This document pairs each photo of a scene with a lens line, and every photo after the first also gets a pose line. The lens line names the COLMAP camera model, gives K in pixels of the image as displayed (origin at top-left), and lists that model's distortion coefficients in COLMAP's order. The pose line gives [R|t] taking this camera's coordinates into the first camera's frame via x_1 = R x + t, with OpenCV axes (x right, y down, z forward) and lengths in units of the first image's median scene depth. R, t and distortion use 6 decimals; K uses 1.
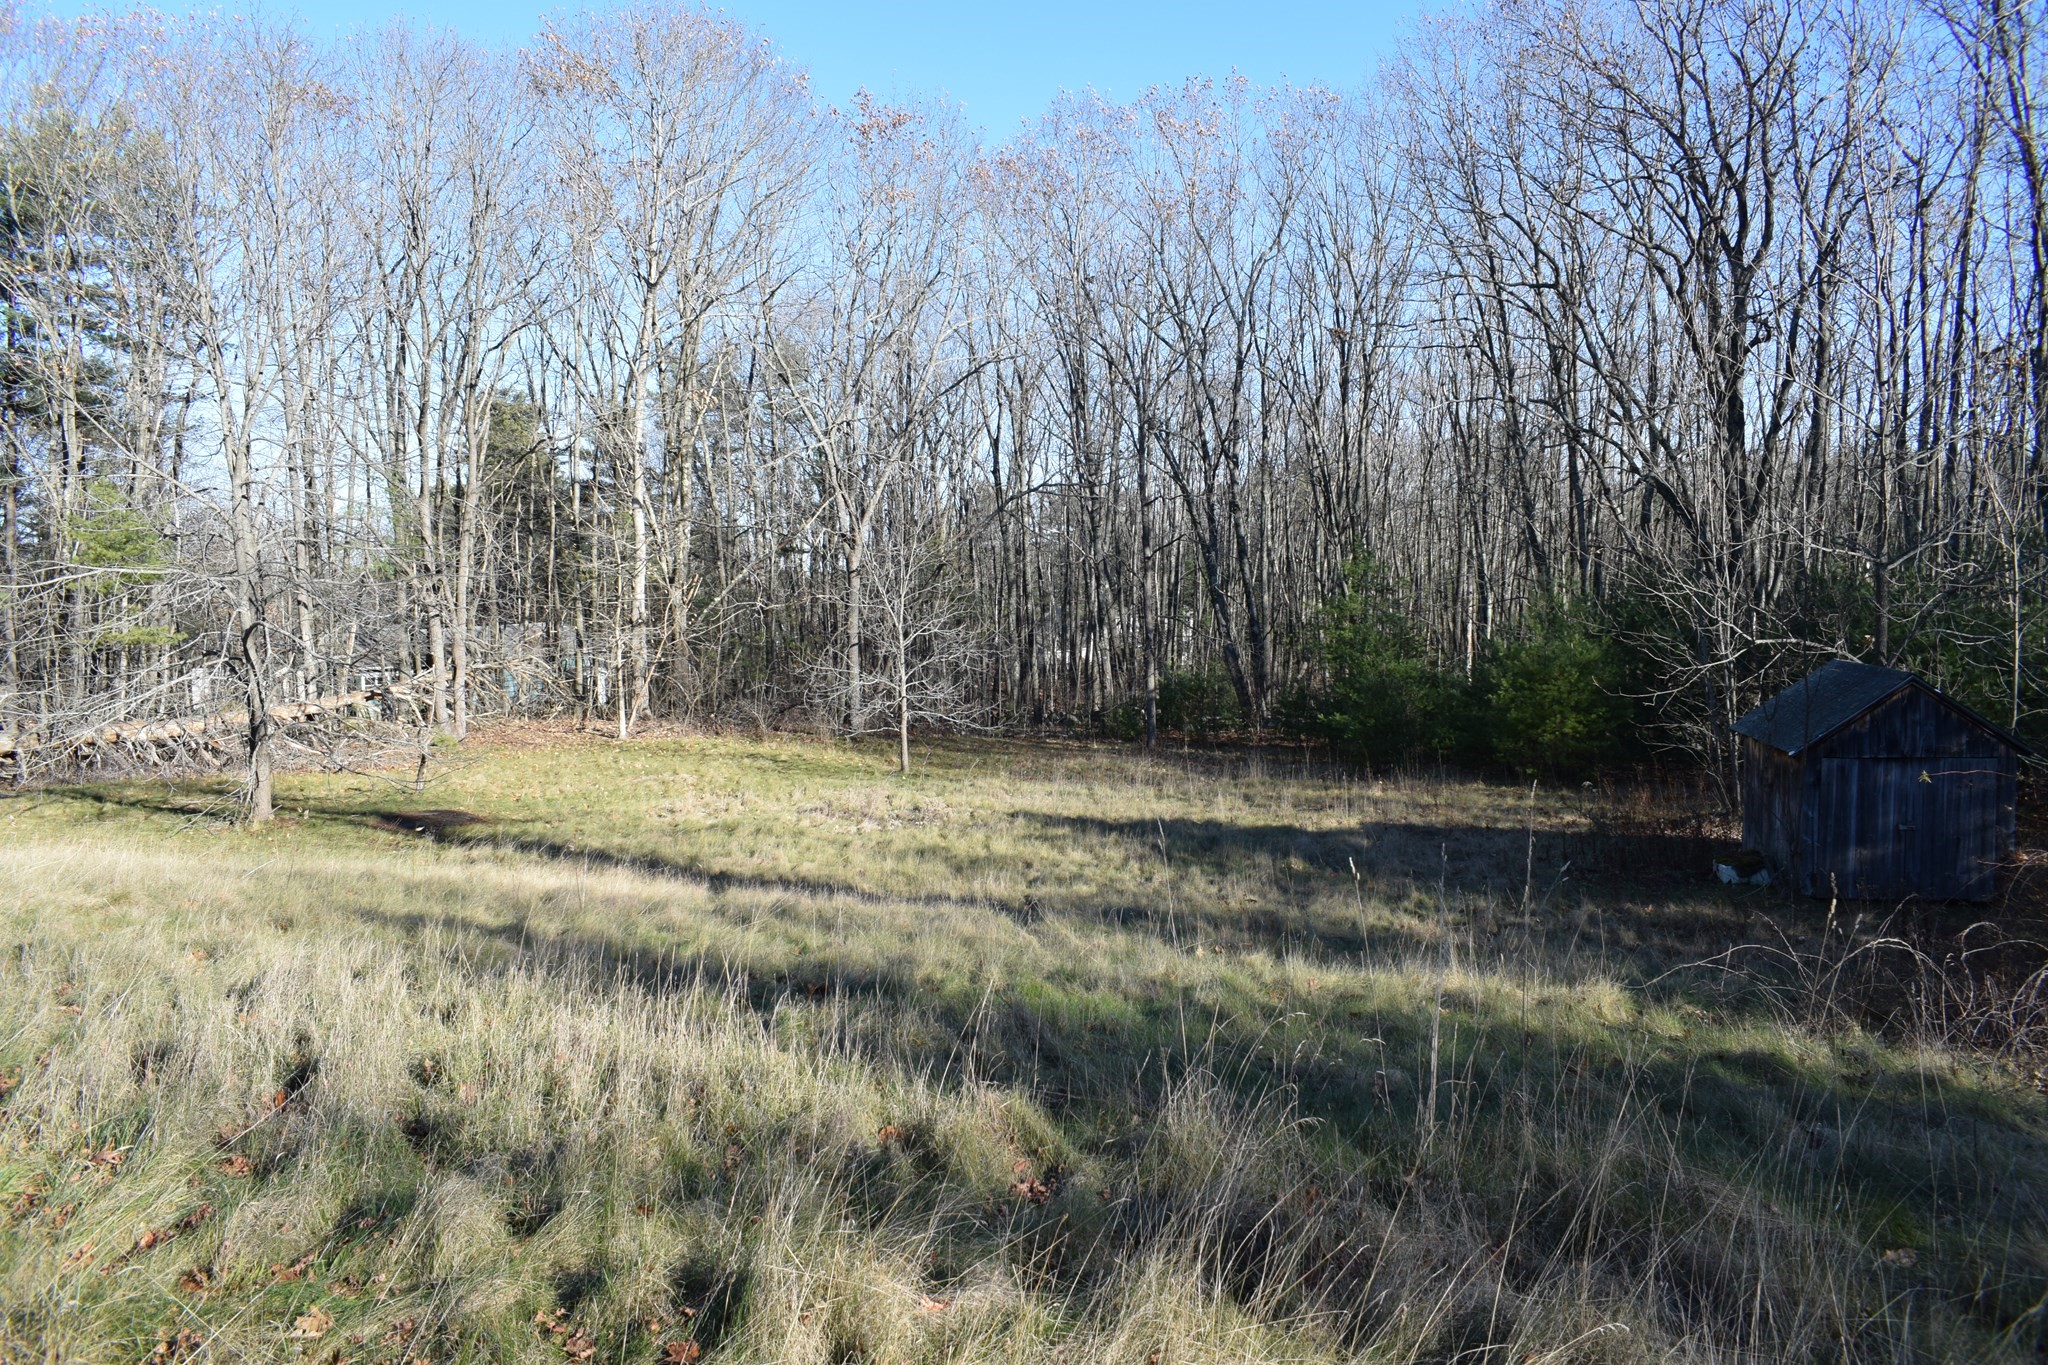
lens RADIAL K [[1589.3, 0, 1024.0], [0, 1589.3, 681.6], [0, 0, 1]] dist [-0.001041, -0.000514]
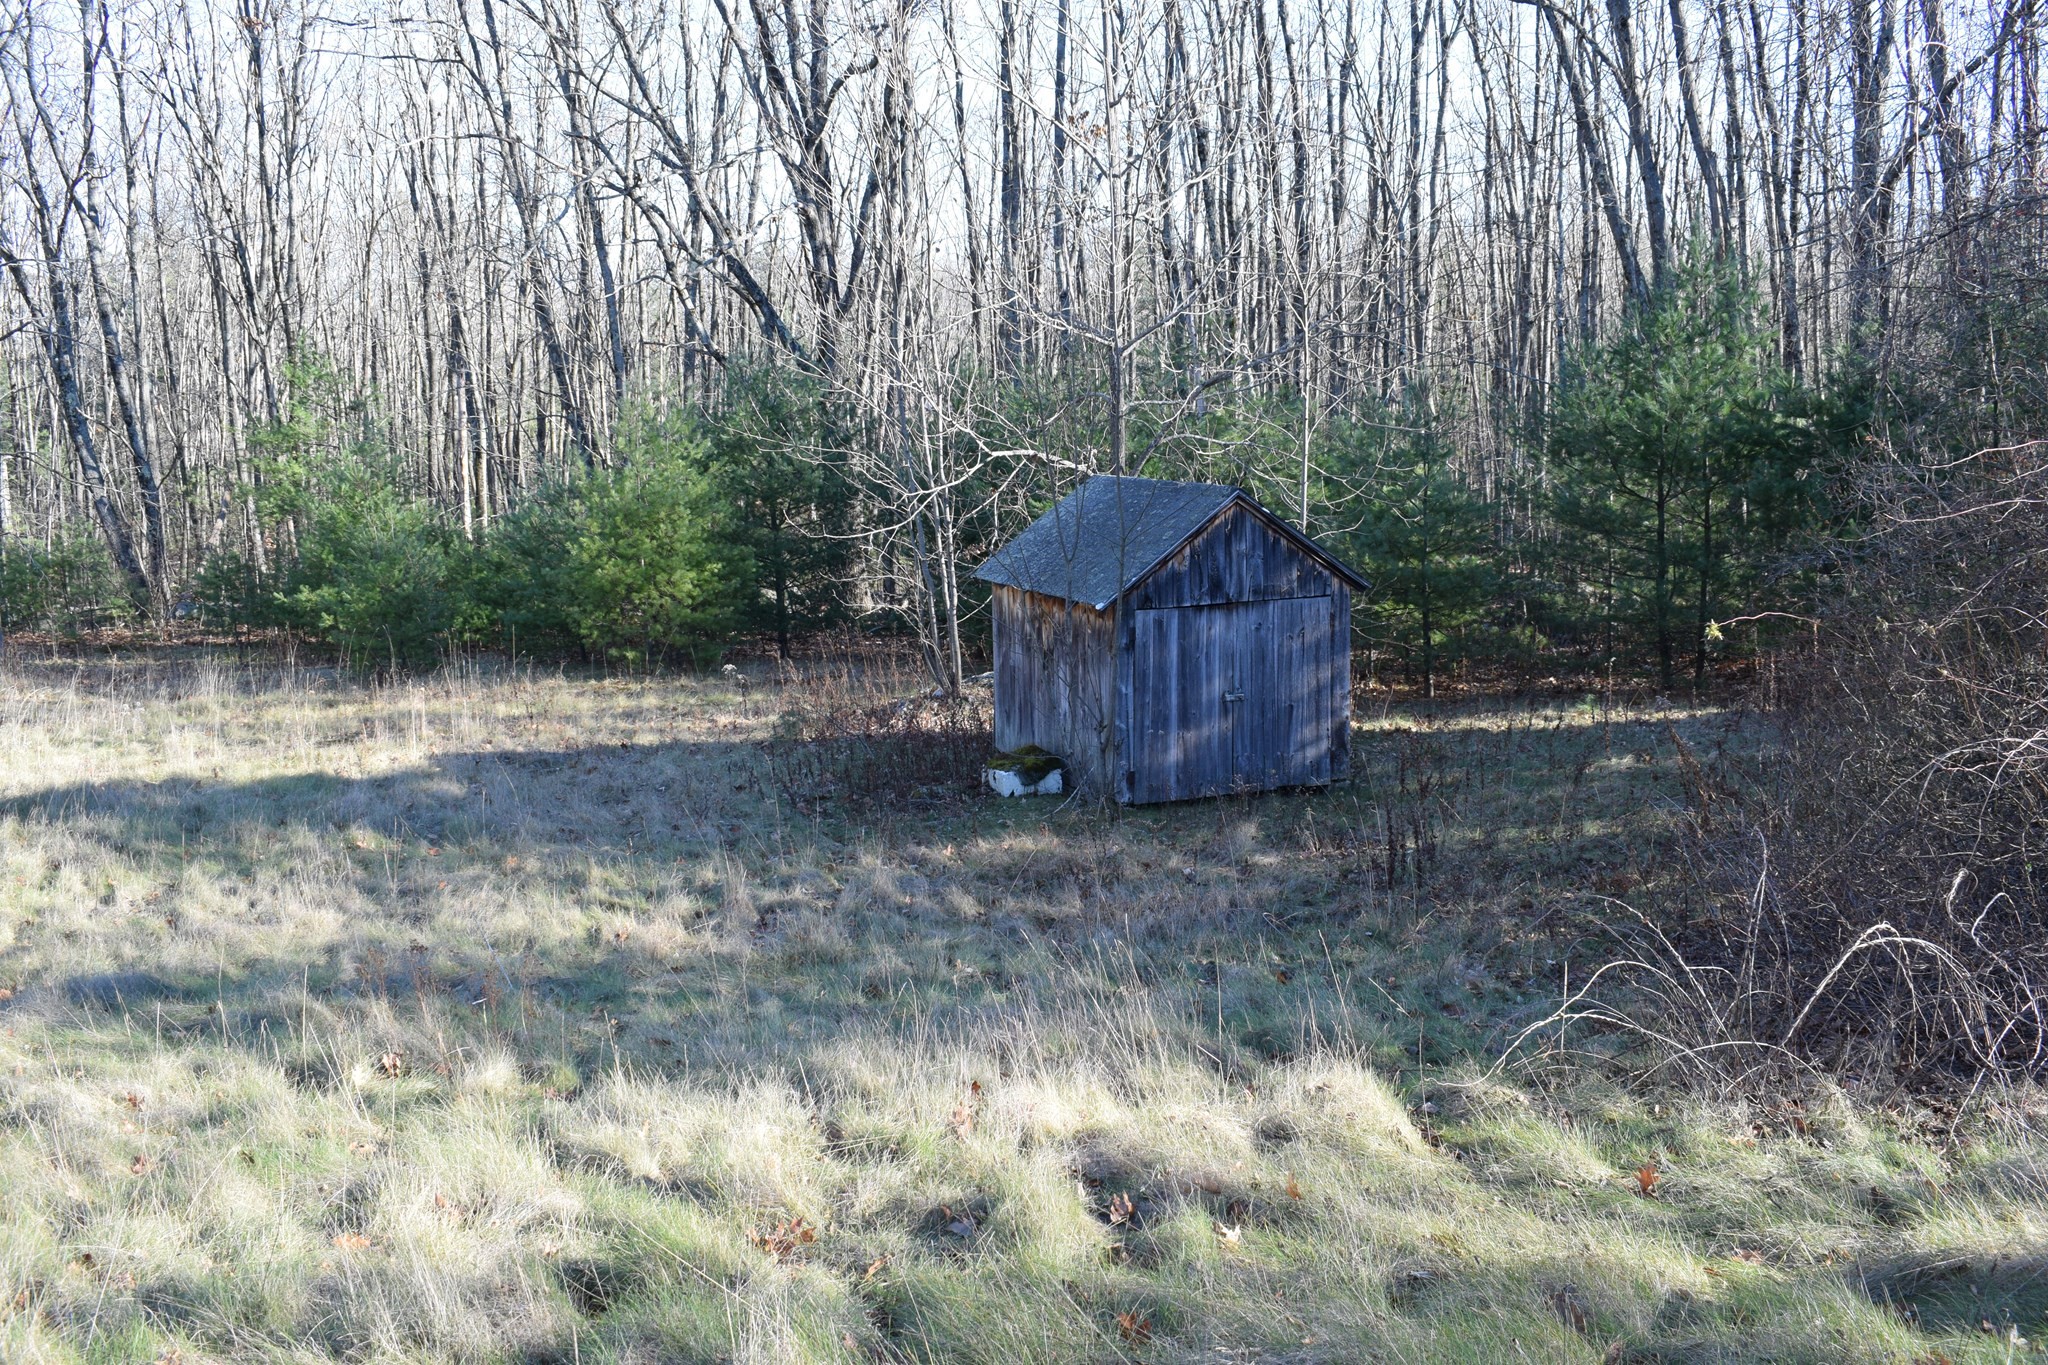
lens RADIAL K [[2022.2, 0, 1023.4], [0, 2022.2, 683.0], [0, 0, 1]] dist [-0.009931, 0.000000]
pose [[0.838204, -0.079037, 0.539600, -0.024999], [0.041475, 0.995815, 0.081434, 0.003468], [-0.543778, -0.045878, 0.837974, 0.203245]]
